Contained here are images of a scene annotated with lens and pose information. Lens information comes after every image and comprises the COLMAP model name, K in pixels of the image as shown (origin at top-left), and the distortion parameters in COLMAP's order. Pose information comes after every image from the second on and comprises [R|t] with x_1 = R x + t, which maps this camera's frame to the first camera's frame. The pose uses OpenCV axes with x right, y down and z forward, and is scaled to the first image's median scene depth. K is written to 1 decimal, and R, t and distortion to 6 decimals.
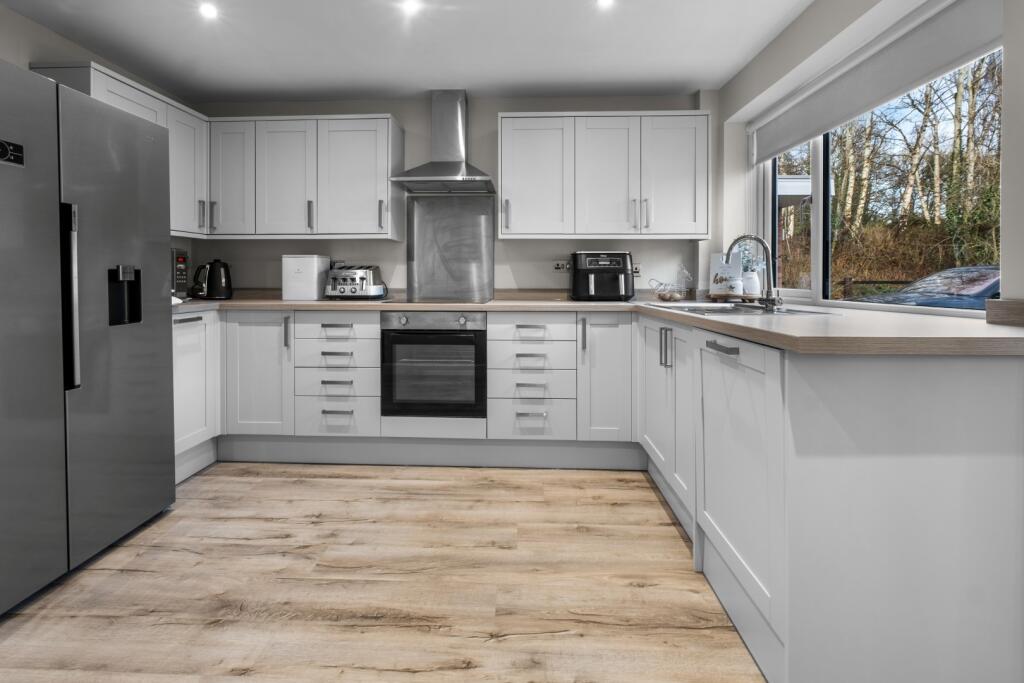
lens RADIAL K [[469.8, 0, 511.4], [0, 469.8, 280.8], [0, 0, 1]] dist [-0.000524, -0.000104]
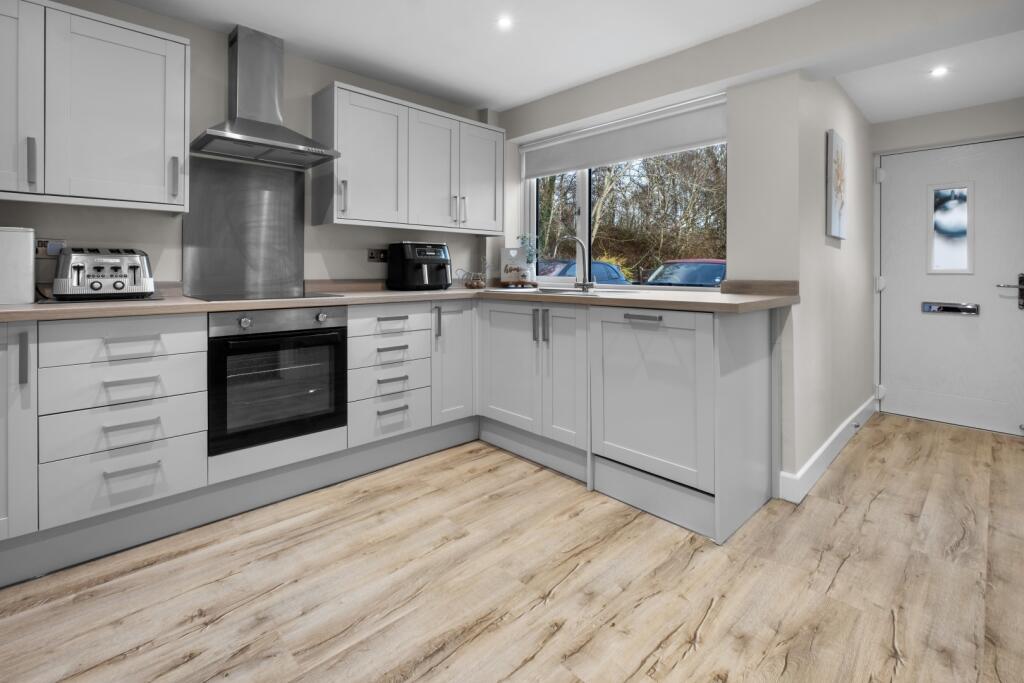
lens RADIAL K [[467.6, 0, 510.8], [0, 467.6, 270.0], [0, 0, 1]] dist [-0.001212, -0.000493]
pose [[0.700647, 0.000422, 0.713508, -0.478331], [0.000710, 0.999999, -0.001289, 0.000054], [-0.713508, 0.001410, 0.700646, 0.164293]]
